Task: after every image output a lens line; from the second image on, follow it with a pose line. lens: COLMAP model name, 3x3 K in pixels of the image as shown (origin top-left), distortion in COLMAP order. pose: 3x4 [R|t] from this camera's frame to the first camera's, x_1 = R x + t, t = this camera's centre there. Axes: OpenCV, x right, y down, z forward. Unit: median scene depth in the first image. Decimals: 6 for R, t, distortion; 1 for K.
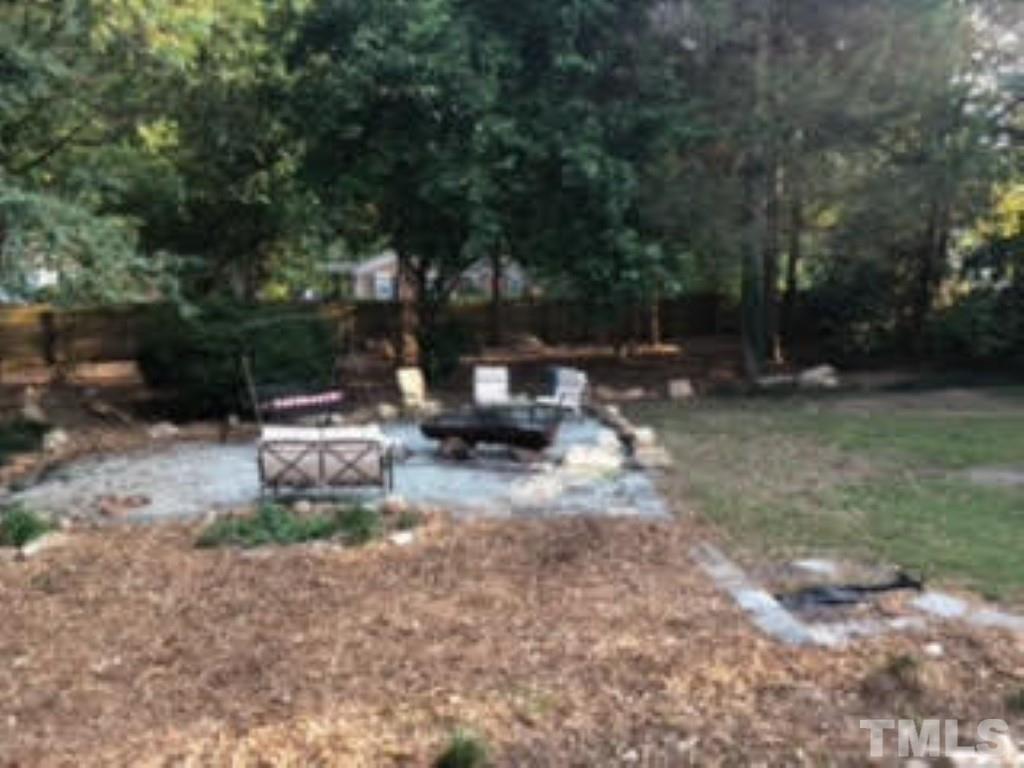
lens RADIAL K [[906.1, 0, 509.6], [0, 906.1, 380.1], [0, 0, 1]] dist [0.060225, -0.009145]
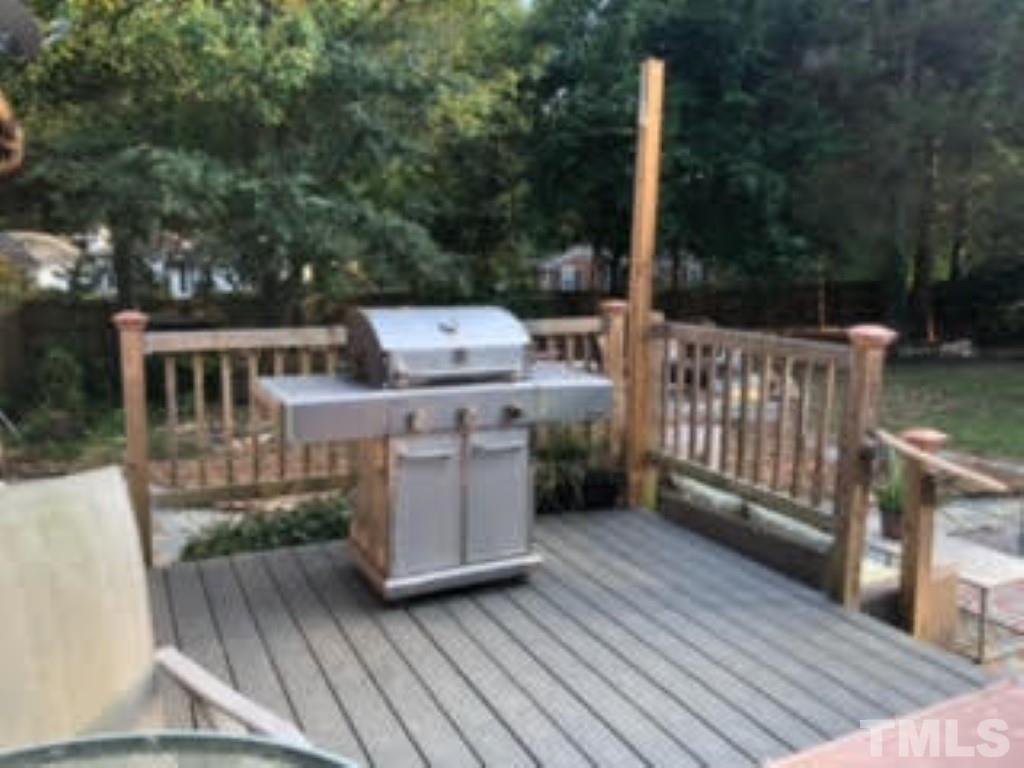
lens RADIAL K [[906.1, 0, 509.6], [0, 906.1, 380.1], [0, 0, 1]] dist [0.060225, -0.009145]
pose [[0.980876, 0.015115, -0.194045, 0.008555], [-0.013908, 0.999875, 0.007580, 0.041652], [0.194135, -0.004736, 0.980963, -0.312798]]
